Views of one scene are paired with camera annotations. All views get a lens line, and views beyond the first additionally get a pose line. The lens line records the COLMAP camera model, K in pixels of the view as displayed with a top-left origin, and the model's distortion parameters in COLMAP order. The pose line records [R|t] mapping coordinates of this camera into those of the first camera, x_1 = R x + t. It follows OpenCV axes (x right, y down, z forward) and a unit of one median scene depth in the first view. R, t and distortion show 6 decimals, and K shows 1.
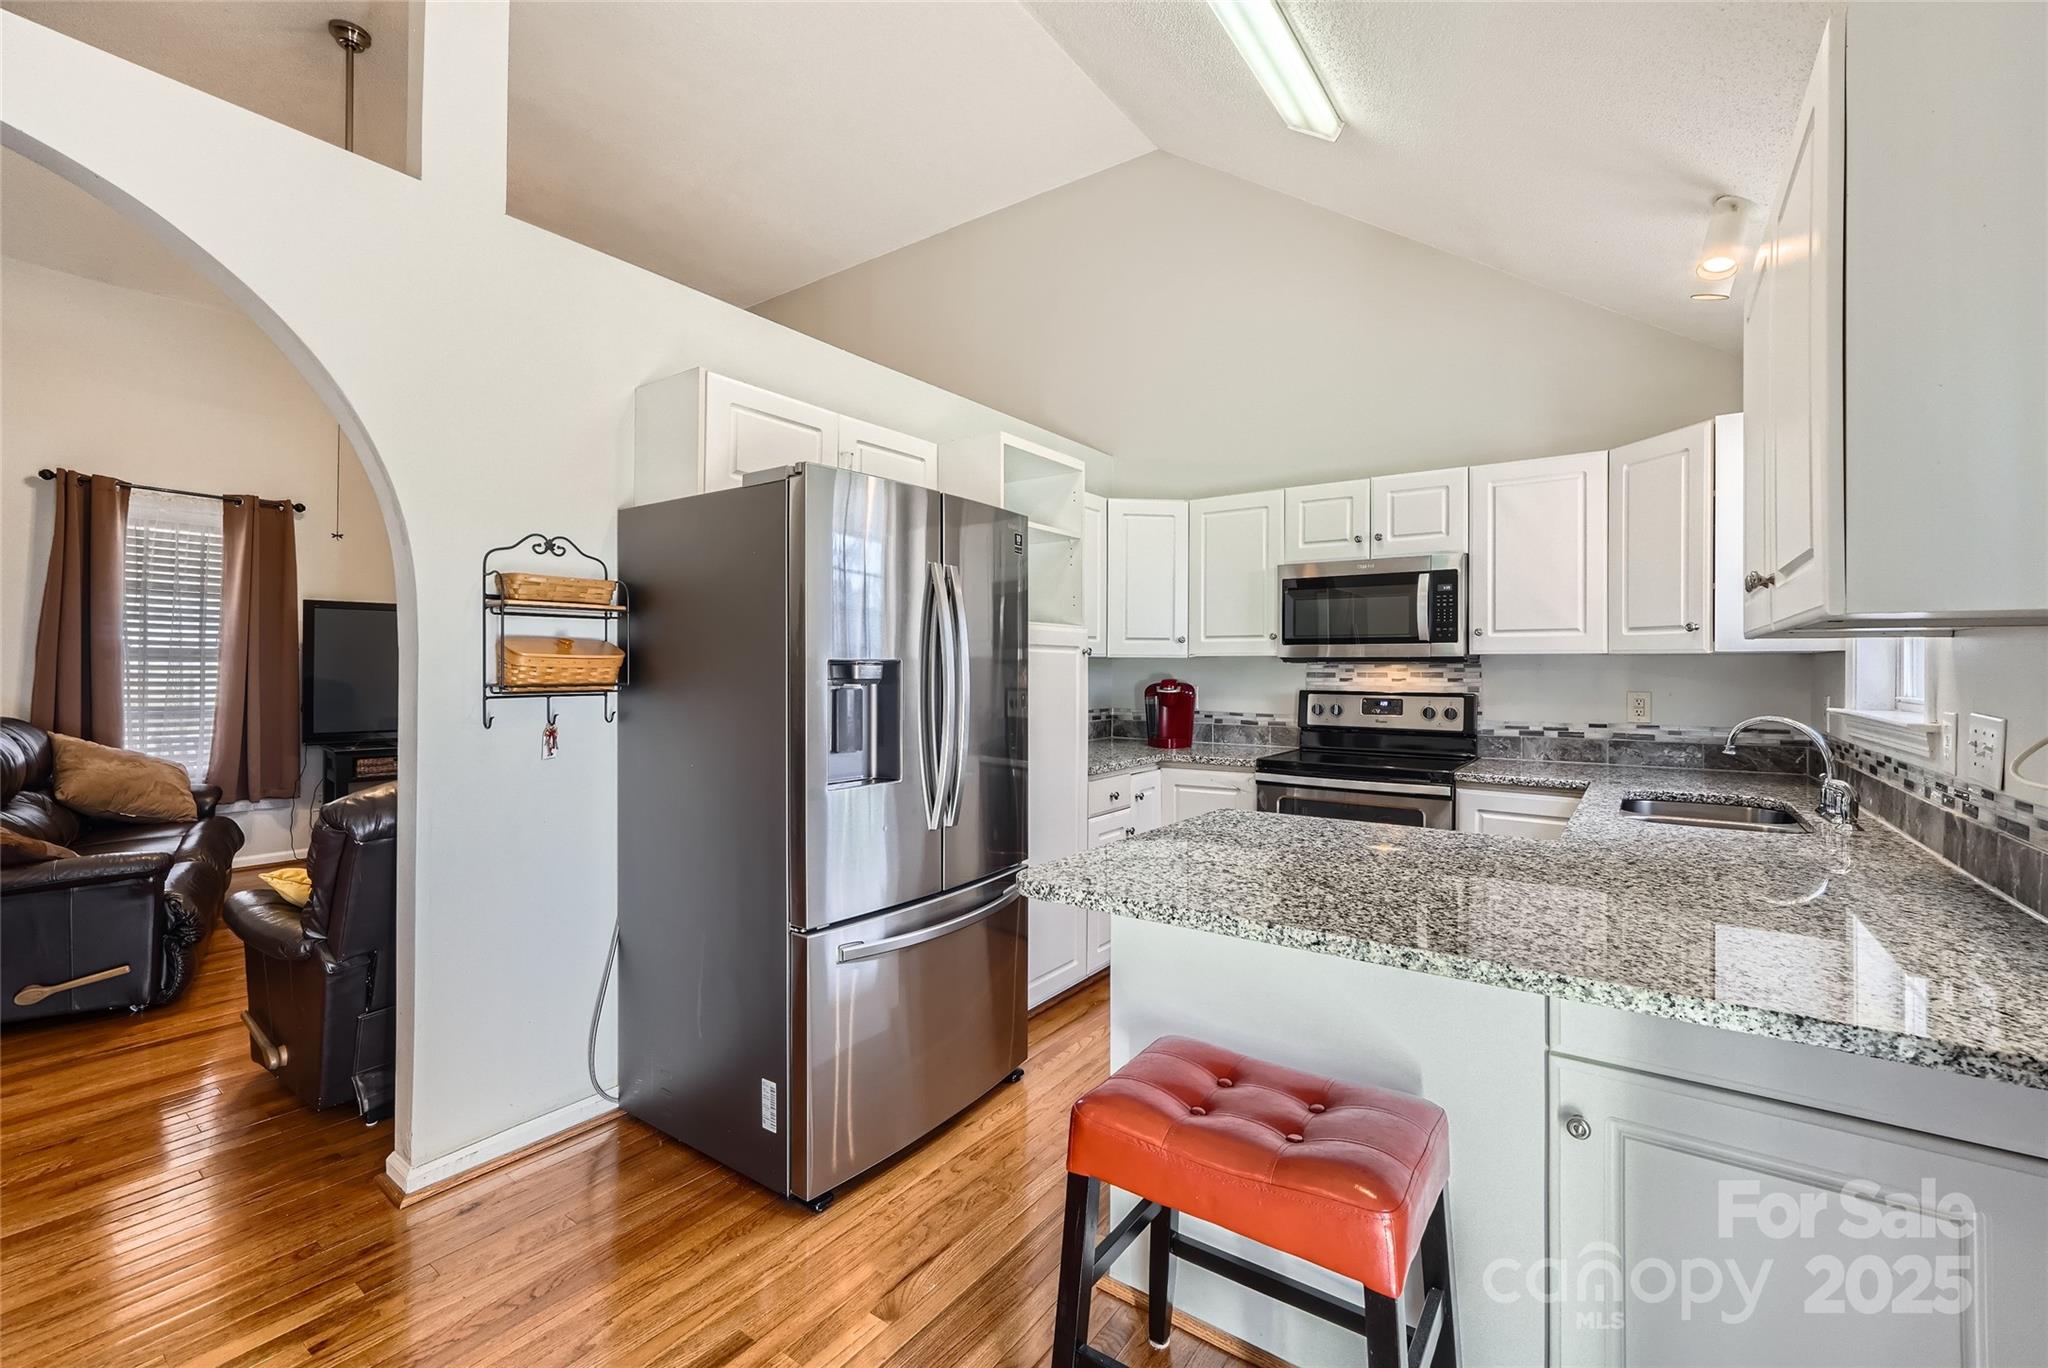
lens RADIAL K [[868.5, 0, 1013.9], [0, 868.5, 669.0], [0, 0, 1]] dist [-0.017613, 0.007248]
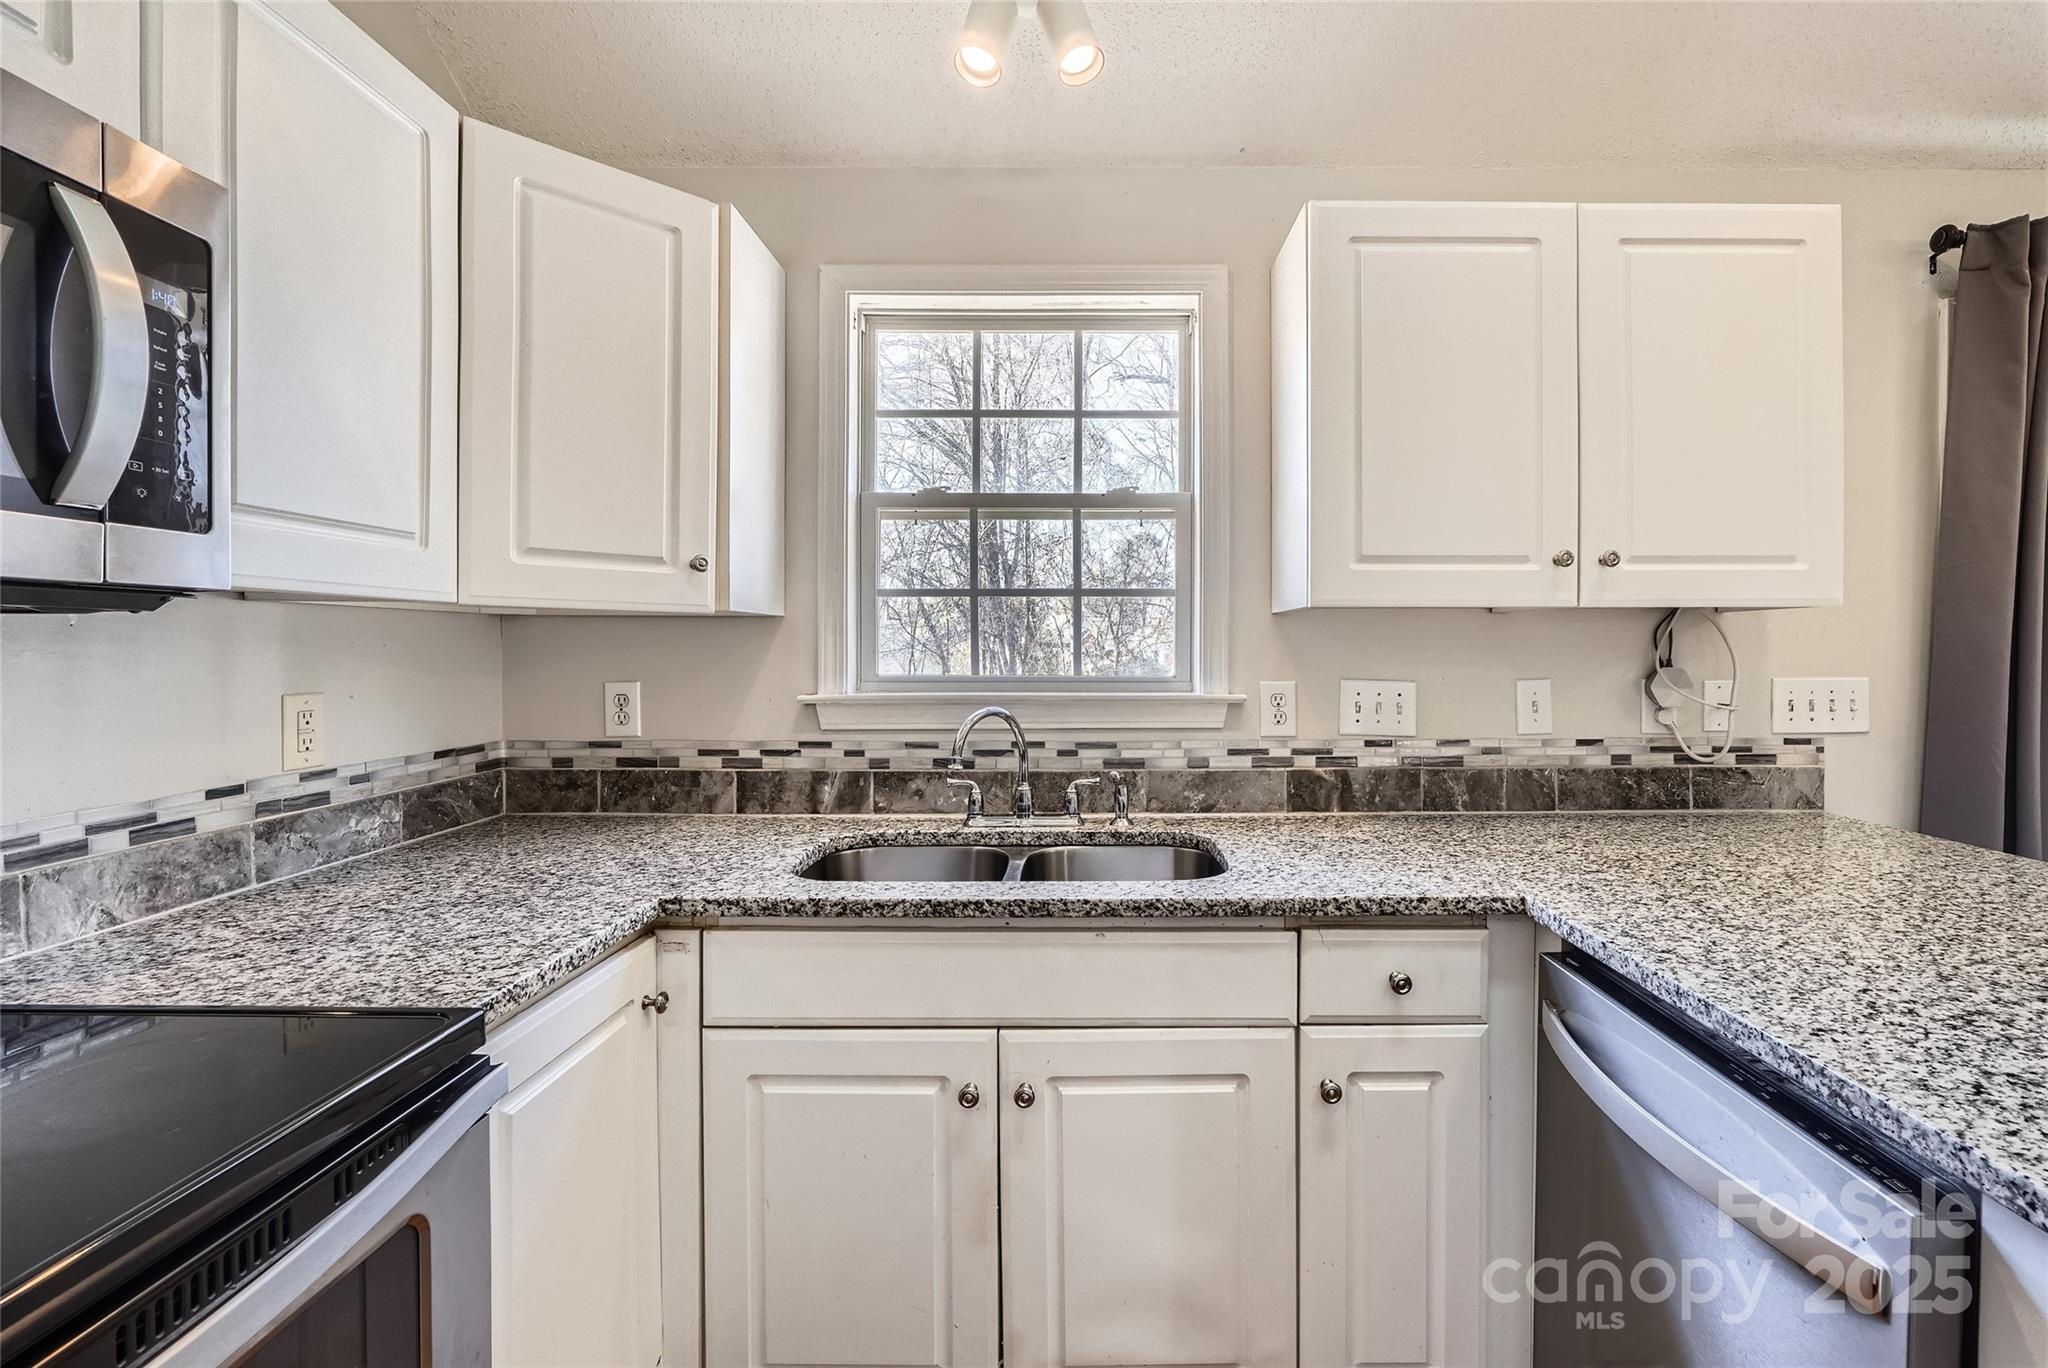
lens RADIAL K [[915.8, 0, 1081.0], [0, 915.8, 655.3], [0, 0, 1]] dist [-0.022224, 0.008474]
pose [[-0.589839, -0.010998, 0.807446, 0.145305], [-0.001113, 0.999917, 0.012807, 0.001167], [-0.807520, 0.006656, -0.589802, 0.948726]]
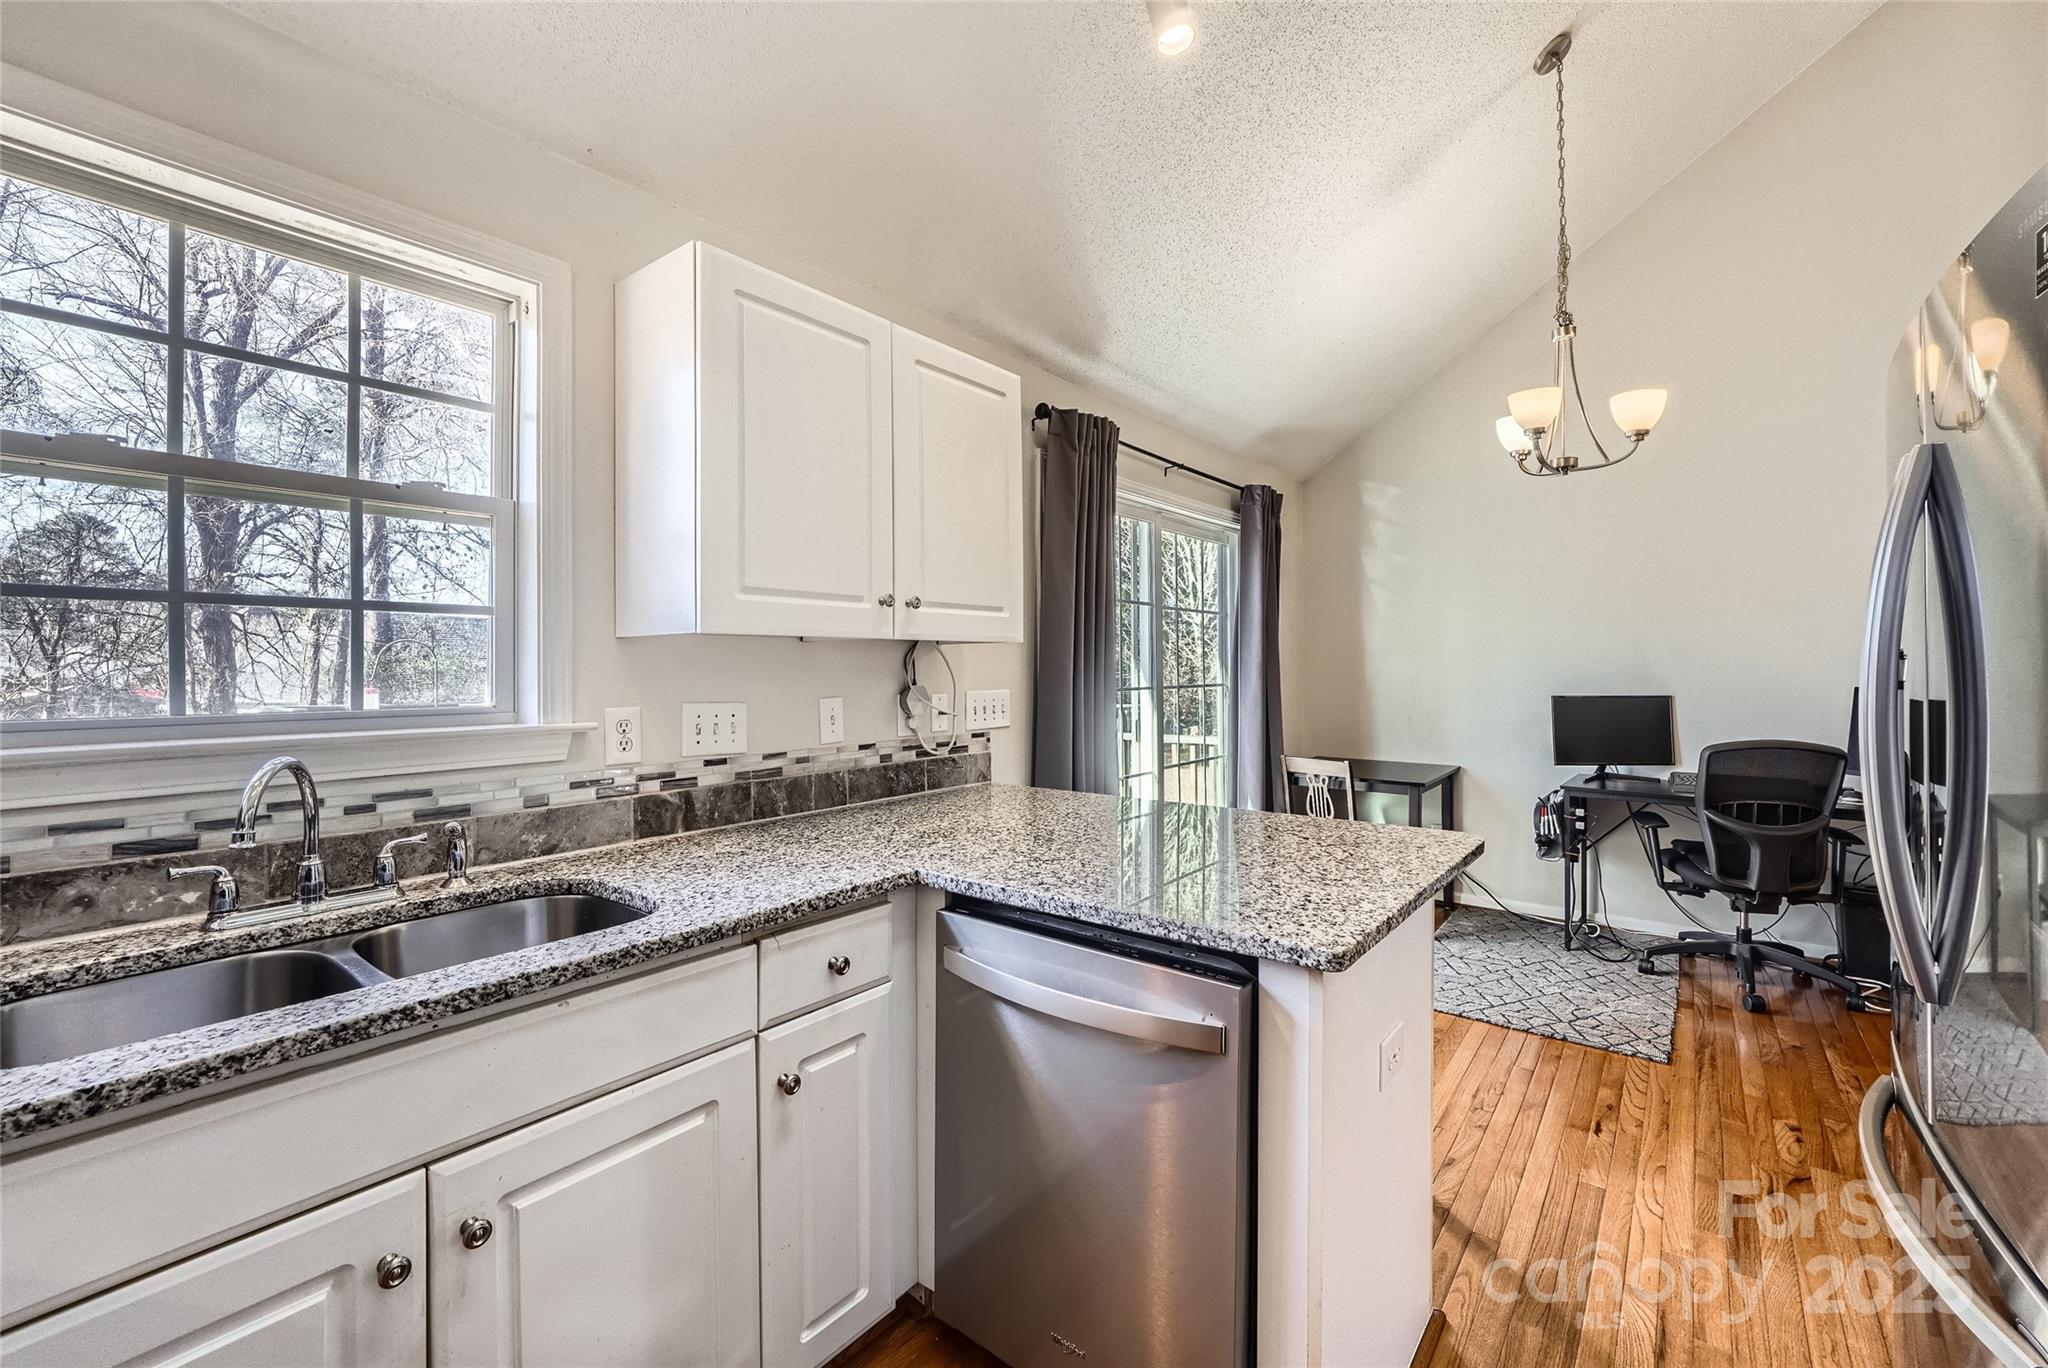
lens RADIAL K [[862.2, 0, 1026.0], [0, 862.2, 663.2], [0, 0, 1]] dist [-0.020957, 0.007350]
pose [[-0.999502, 0.001394, 0.031527, 0.275756], [0.001282, 0.999993, -0.003565, -0.000198], [-0.031532, -0.003522, -0.999497, 1.029194]]
